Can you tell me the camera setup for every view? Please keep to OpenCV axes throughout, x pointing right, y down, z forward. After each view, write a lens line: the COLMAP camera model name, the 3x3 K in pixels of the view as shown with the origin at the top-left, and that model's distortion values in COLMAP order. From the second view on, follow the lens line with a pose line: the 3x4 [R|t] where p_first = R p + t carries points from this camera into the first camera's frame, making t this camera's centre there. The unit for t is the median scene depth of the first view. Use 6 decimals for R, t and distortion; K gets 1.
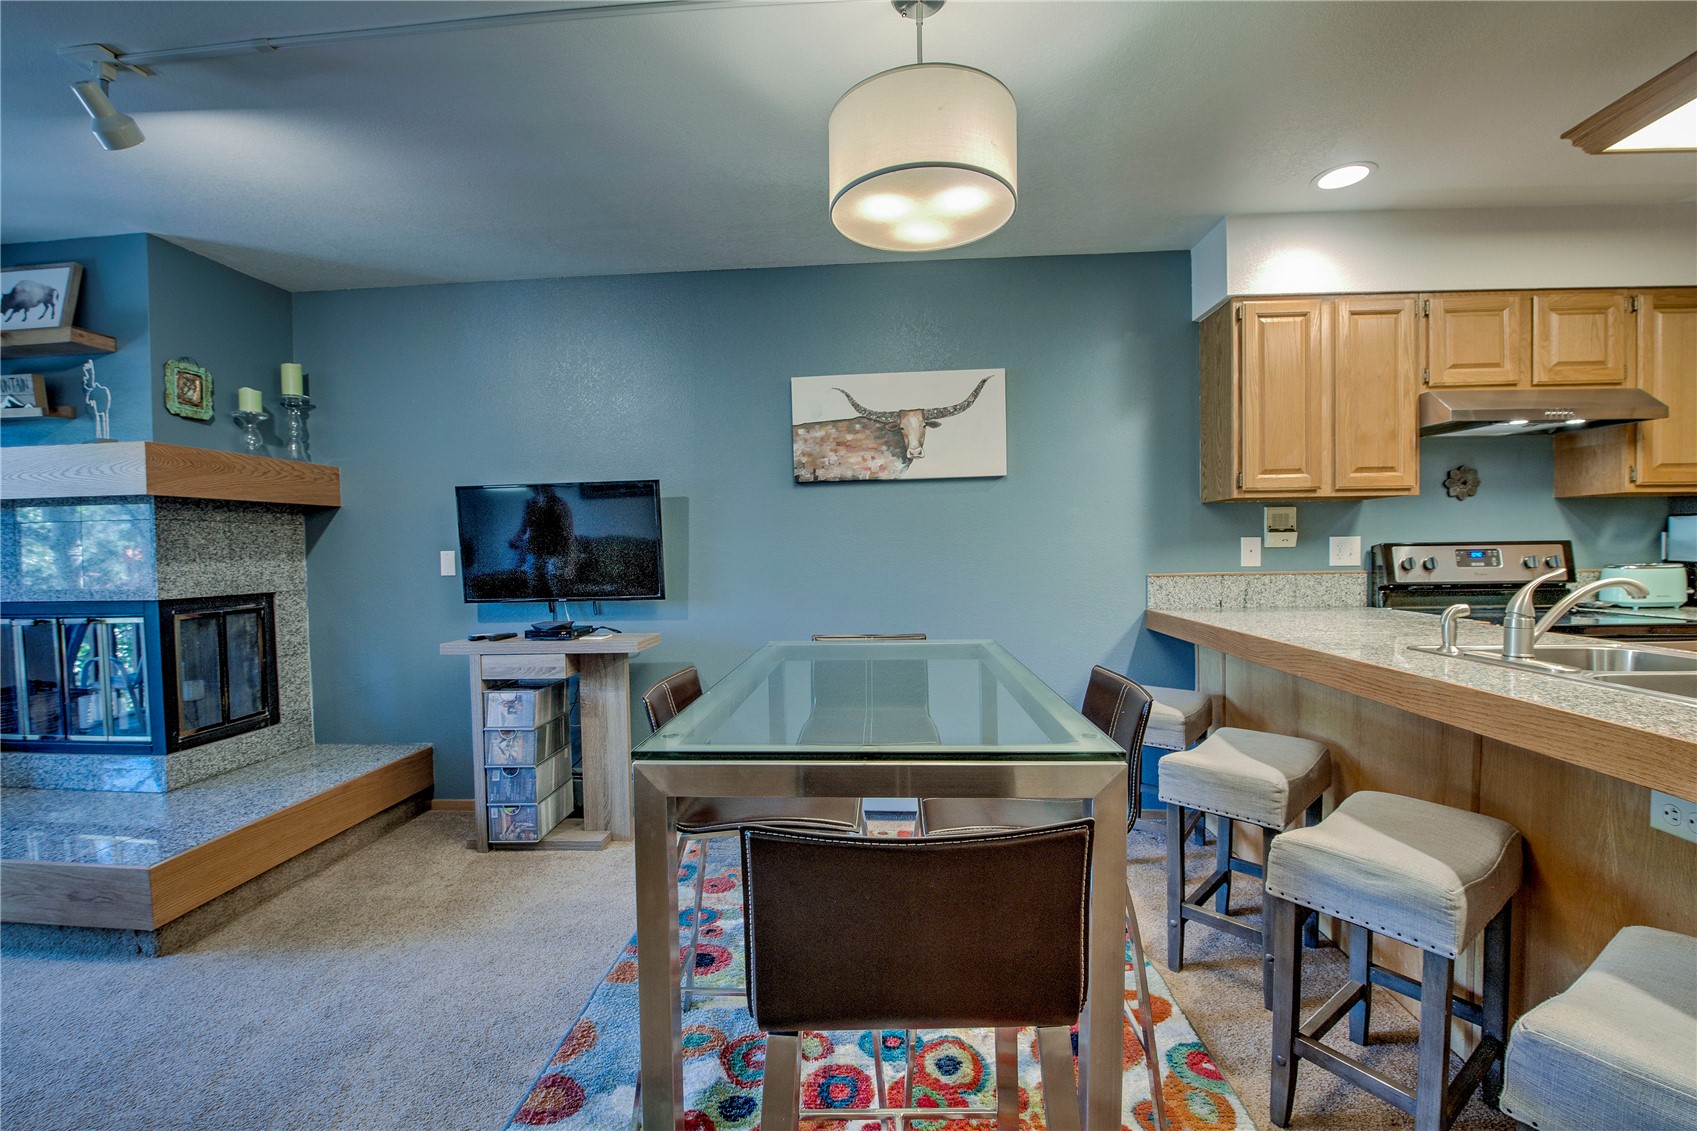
lens RADIAL K [[702.5, 0, 843.3], [0, 702.5, 568.2], [0, 0, 1]] dist [-0.018610, -0.001687]
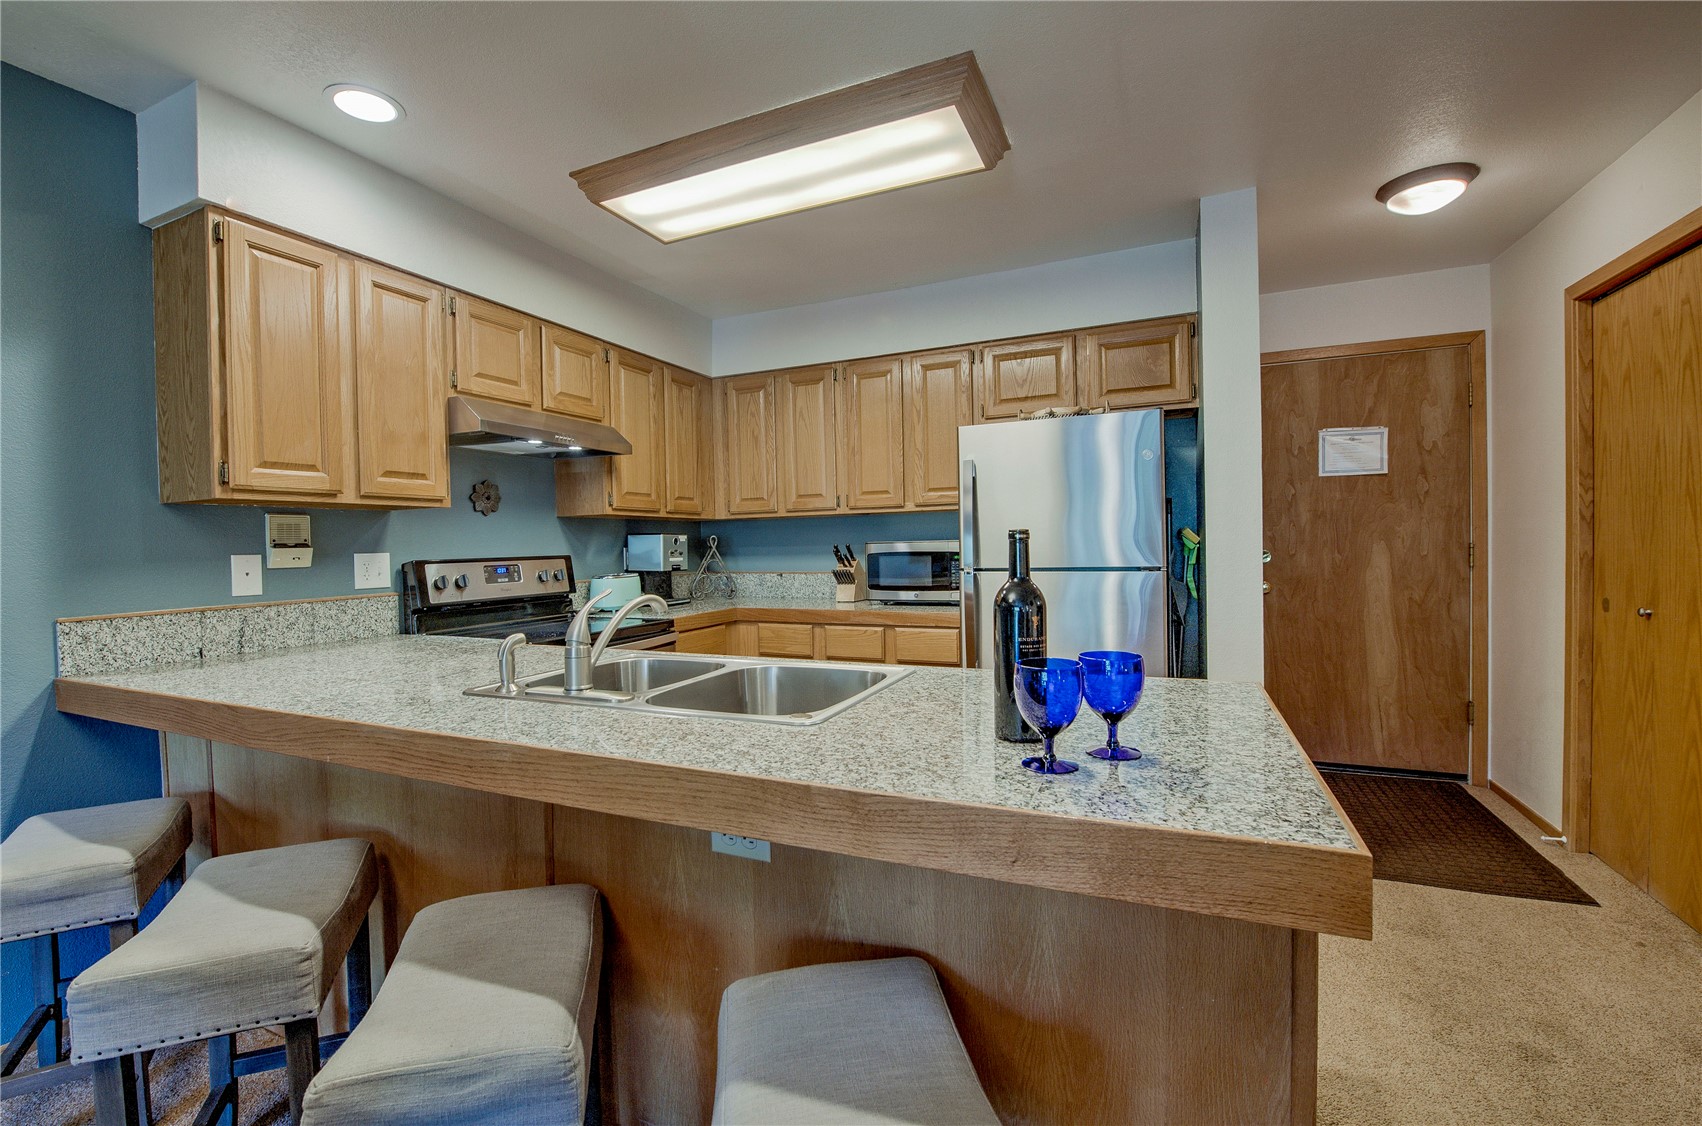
lens RADIAL K [[716.7, 0, 838.5], [0, 716.7, 556.2], [0, 0, 1]] dist [-0.014159, -0.004156]
pose [[0.345307, -0.009151, 0.938445, 0.116927], [0.041981, 0.999102, -0.005705, -0.013941], [-0.937551, 0.041367, 0.345381, 0.186773]]
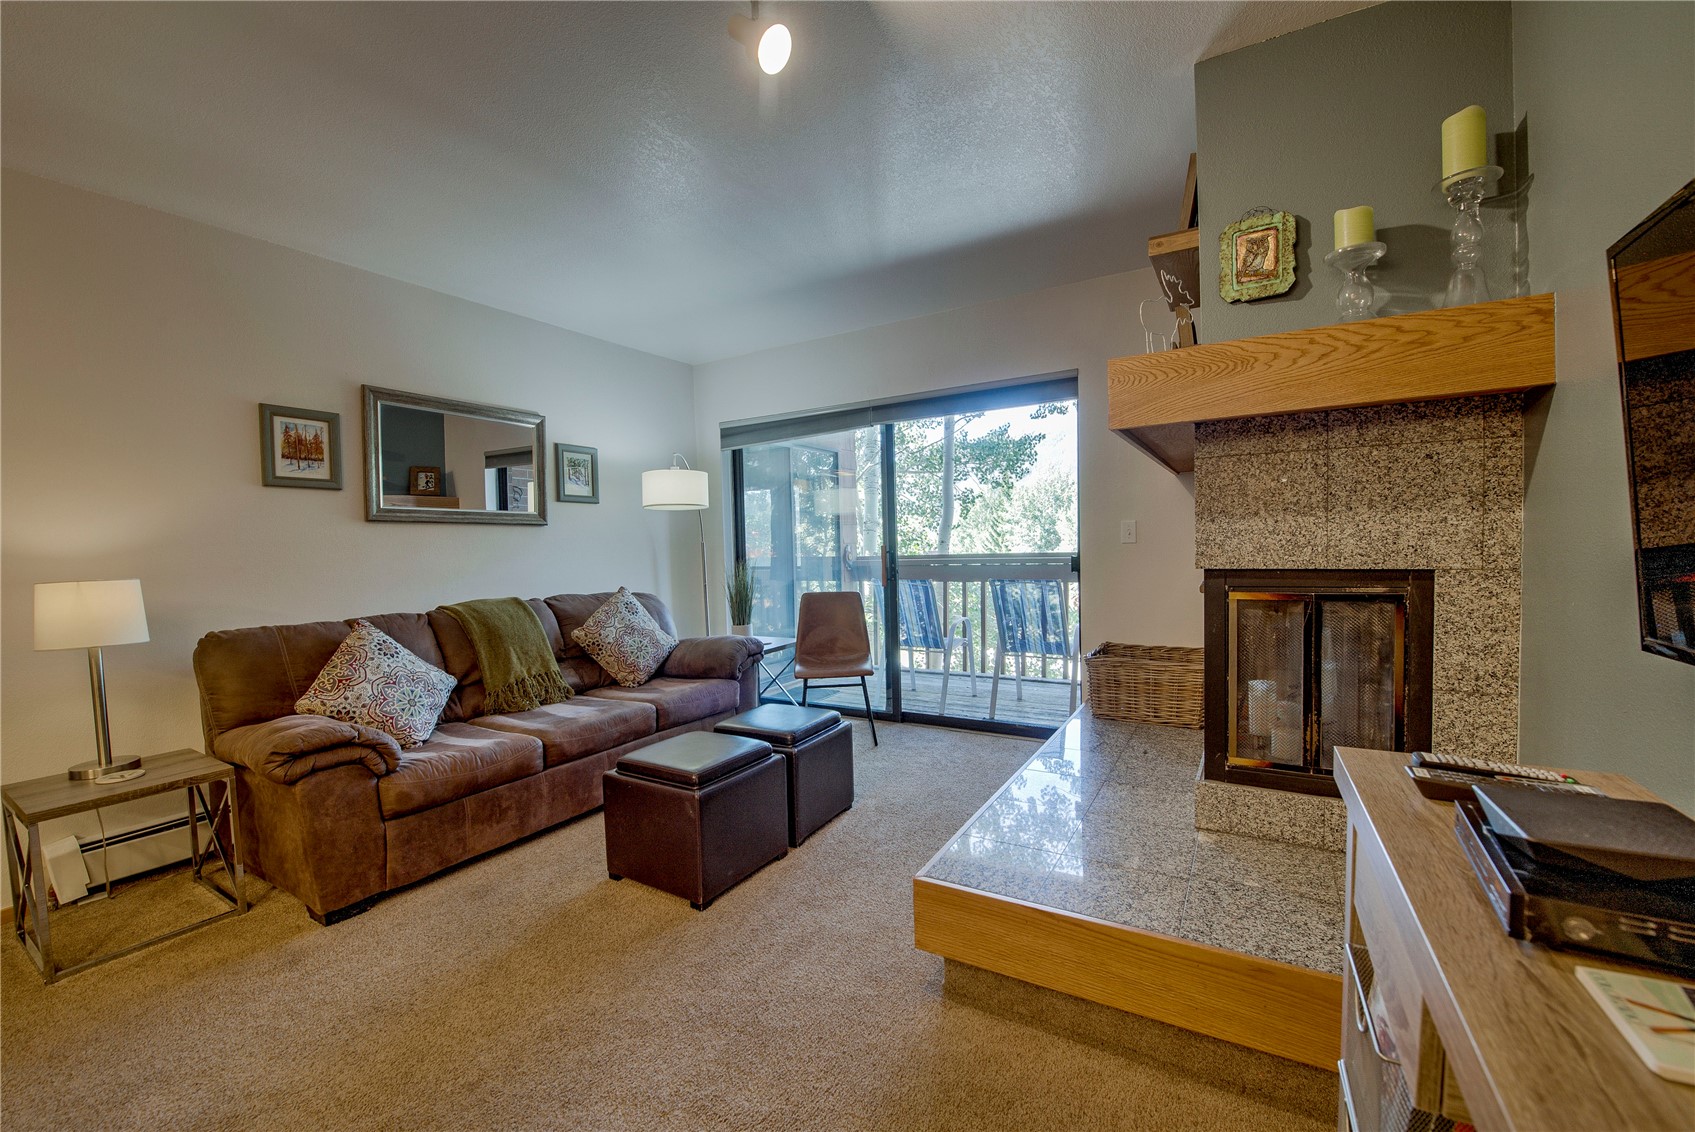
lens RADIAL K [[674.6, 0, 847.5], [0, 674.6, 566.0], [0, 0, 1]] dist [-0.016382, -0.000135]
pose [[-0.447549, 0.058888, -0.892318, -0.174093], [0.007183, 0.998034, 0.062263, -0.003707], [0.894230, 0.021456, -0.447092, 0.918446]]
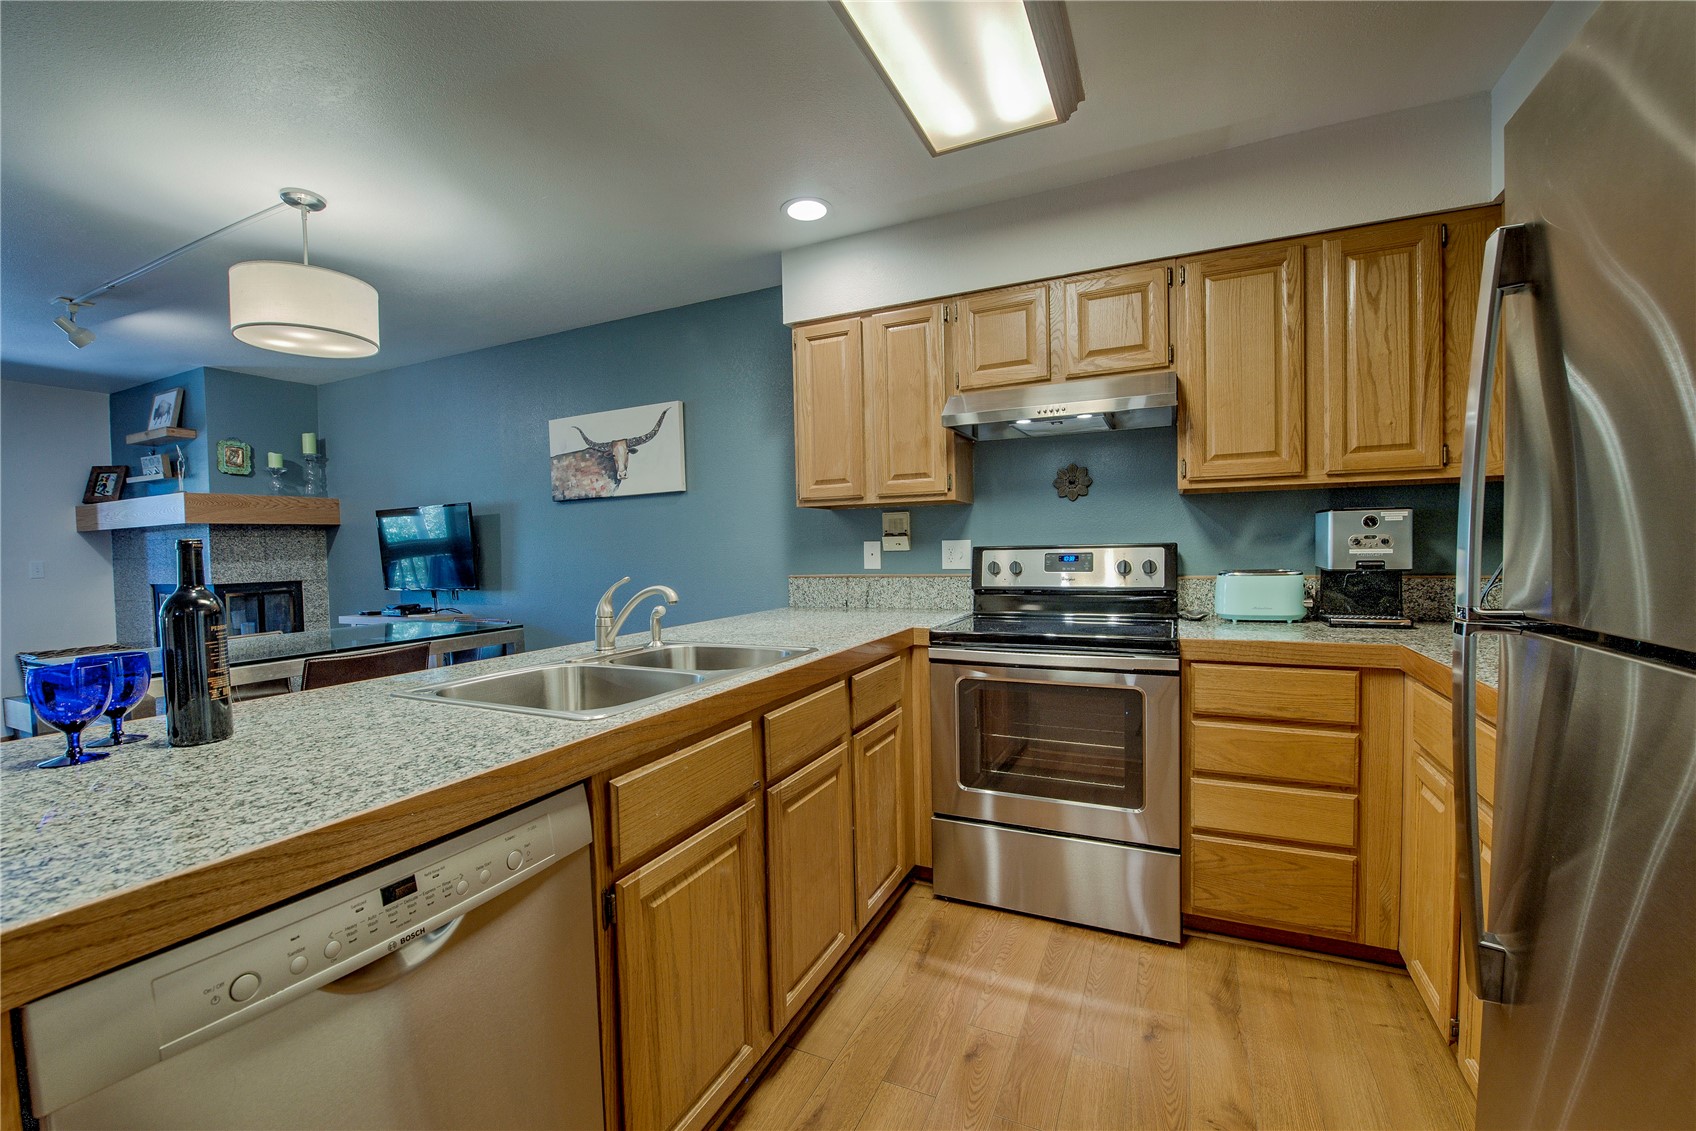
lens RADIAL K [[689.8, 0, 843.7], [0, 689.8, 568.0], [0, 0, 1]] dist [-0.016090, -0.002809]
pose [[0.931813, 0.007062, -0.362869, 0.975367], [-0.003314, 0.999935, 0.010950, -0.016112], [0.362923, -0.009001, 0.931776, 0.012293]]
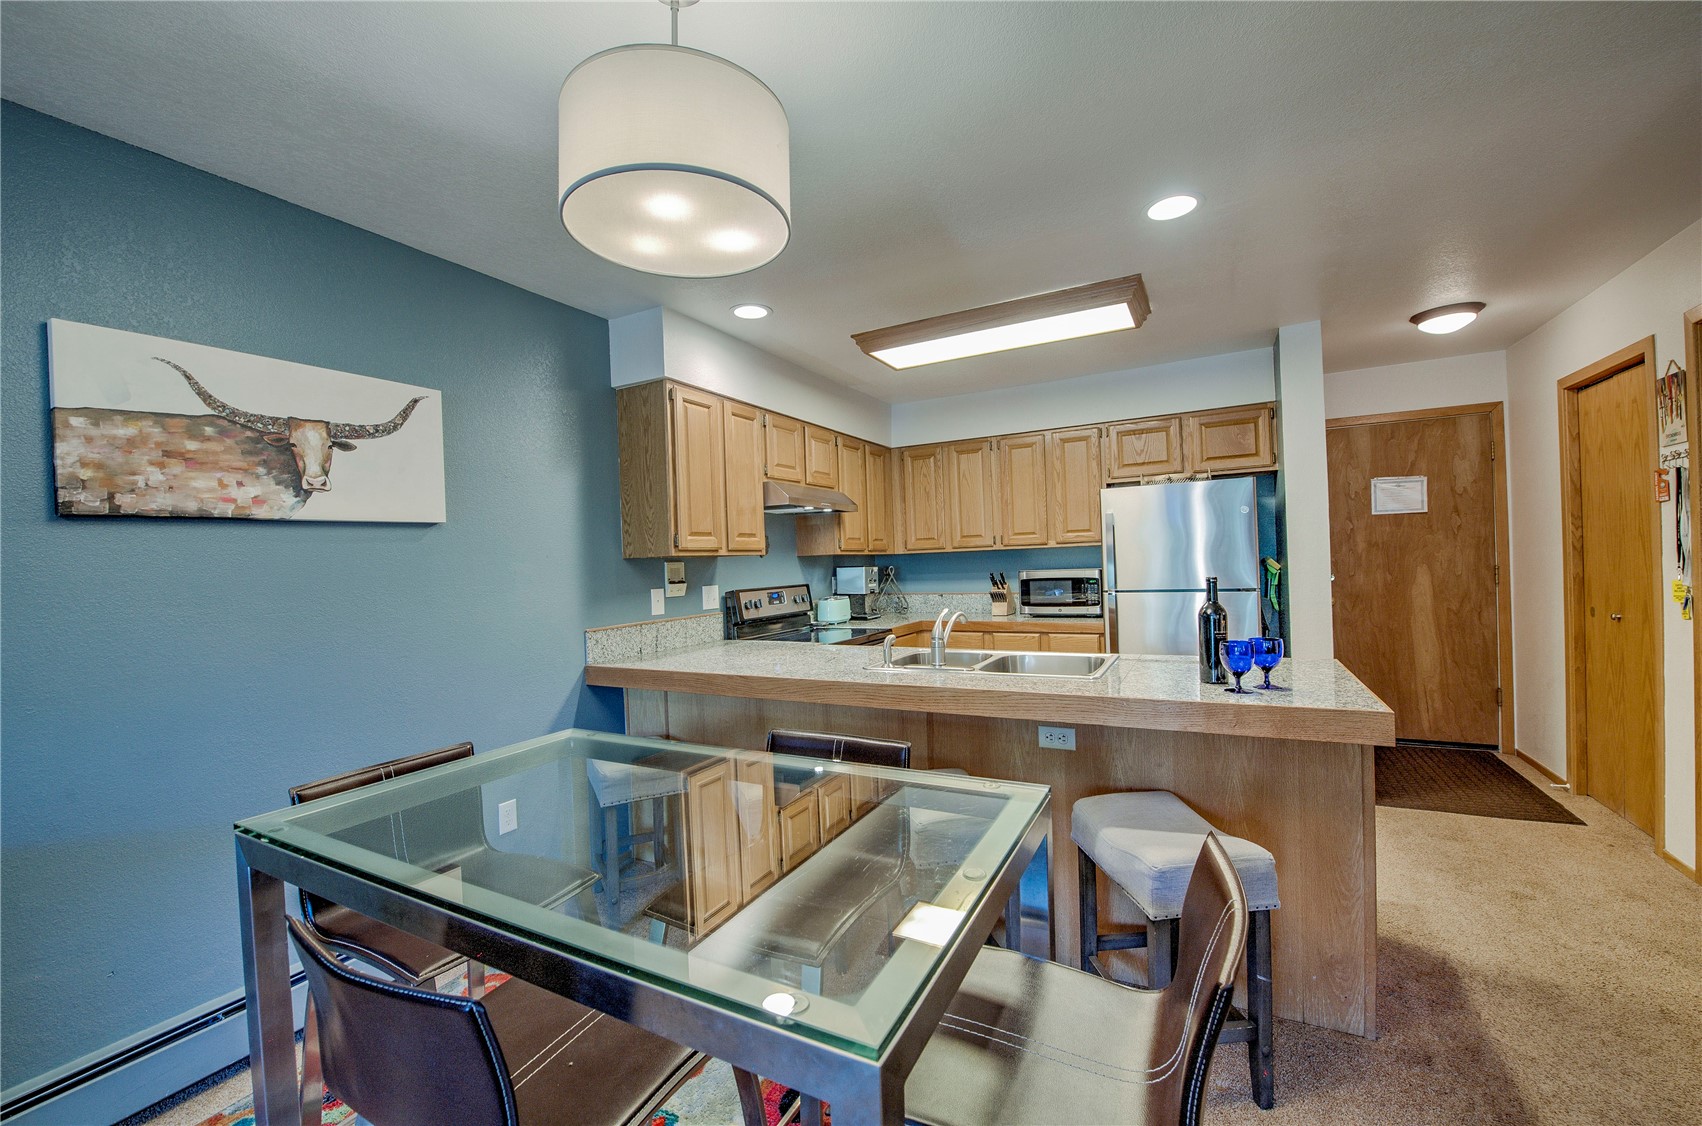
lens RADIAL K [[676.1, 0, 845.2], [0, 676.1, 564.5], [0, 0, 1]] dist [-0.013799, -0.004814]
pose [[0.416076, -0.002247, 0.909327, -0.298416], [0.055138, 0.998219, -0.022762, -0.044366], [-0.907657, 0.059610, 0.415459, 0.283044]]
